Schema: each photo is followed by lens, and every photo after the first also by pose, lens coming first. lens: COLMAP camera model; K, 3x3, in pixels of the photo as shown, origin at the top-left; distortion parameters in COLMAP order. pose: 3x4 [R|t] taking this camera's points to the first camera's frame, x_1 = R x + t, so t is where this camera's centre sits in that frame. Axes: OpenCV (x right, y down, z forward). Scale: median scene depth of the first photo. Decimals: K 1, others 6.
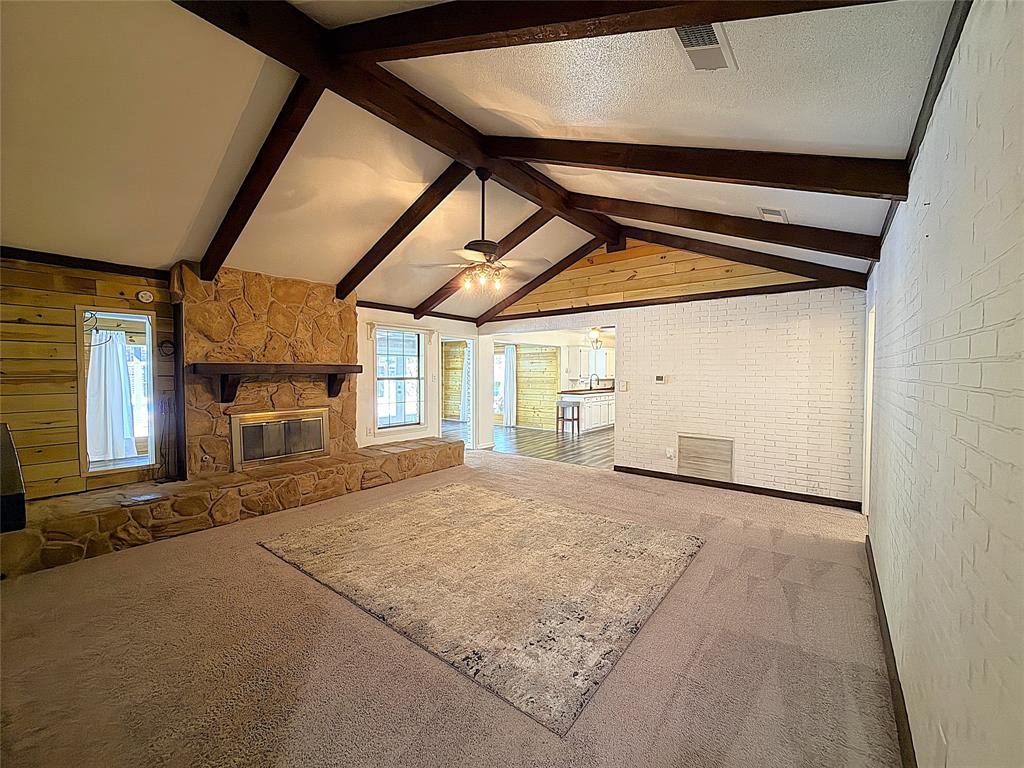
lens RADIAL K [[409.0, 0, 516.3], [0, 409.0, 385.3], [0, 0, 1]] dist [0.001943, 0.000112]
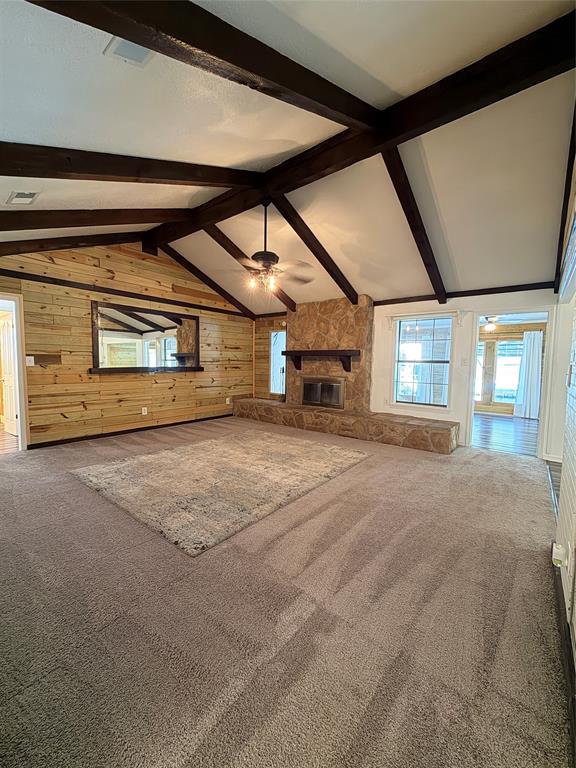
lens RADIAL K [[306.7, 0, 291.1], [0, 306.7, 384.8], [0, 0, 1]] dist [0.001943, 0.000112]
pose [[-0.008250, 0.069160, -0.997571, 0.736745], [-0.053257, 0.996159, 0.069502, 0.010266], [0.998547, 0.053701, -0.004535, 0.863995]]
